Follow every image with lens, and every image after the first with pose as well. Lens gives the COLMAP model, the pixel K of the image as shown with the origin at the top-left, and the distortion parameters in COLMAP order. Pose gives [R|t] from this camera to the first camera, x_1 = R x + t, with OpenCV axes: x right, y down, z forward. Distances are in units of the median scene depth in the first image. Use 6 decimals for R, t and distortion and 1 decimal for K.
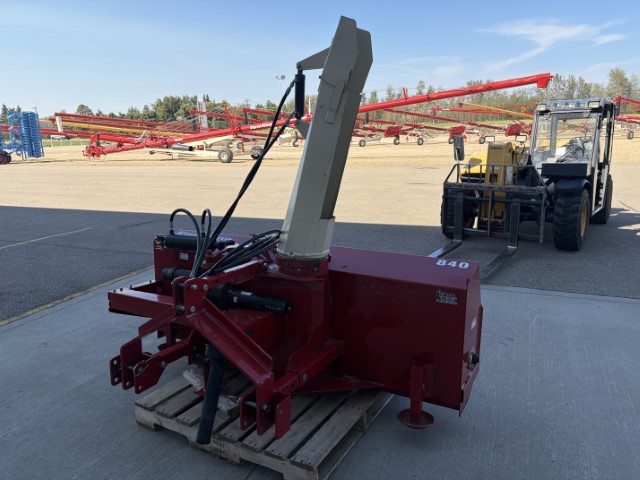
lens RADIAL K [[479.6, 0, 320.0], [0, 479.6, 240.0], [0, 0, 1]] dist [0.026137, -0.004986]
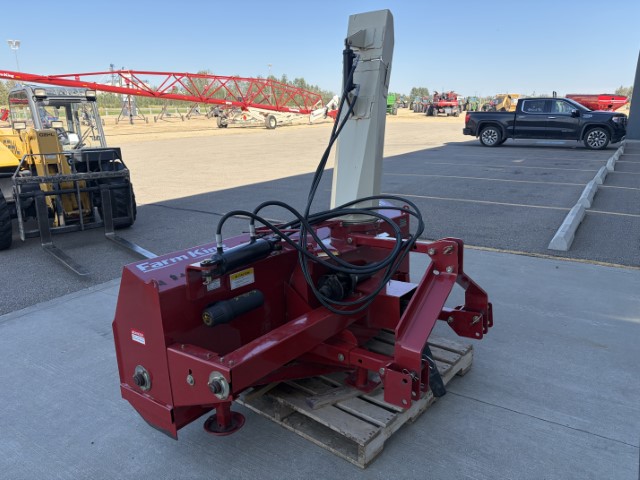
lens RADIAL K [[479.4, 0, 320.0], [0, 479.4, 240.0], [0, 0, 1]] dist [0.009230, -0.000190]
pose [[0.192617, -0.229579, 0.954040, -0.393471], [0.219617, 0.957669, 0.186112, -0.053393], [-0.956382, 0.173675, 0.234882, 0.301211]]
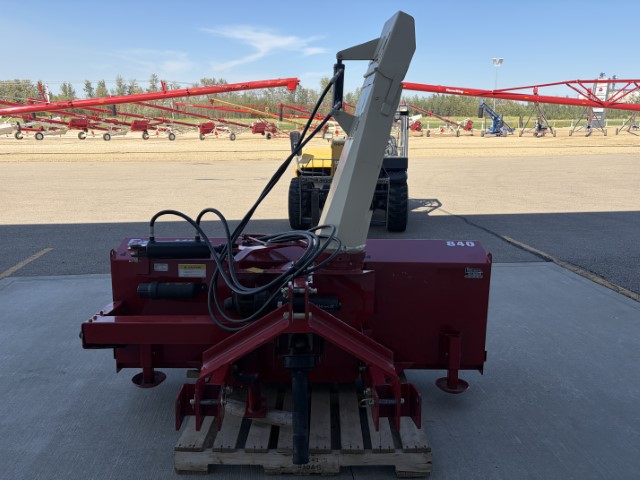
lens RADIAL K [[479.6, 0, 320.0], [0, 479.6, 240.0], [0, 0, 1]] dist [0.026137, -0.004986]
pose [[0.870960, -0.085667, 0.483829, -0.195654], [0.081822, 0.996222, 0.029100, -0.006910], [-0.484494, 0.014243, 0.874679, 0.057722]]
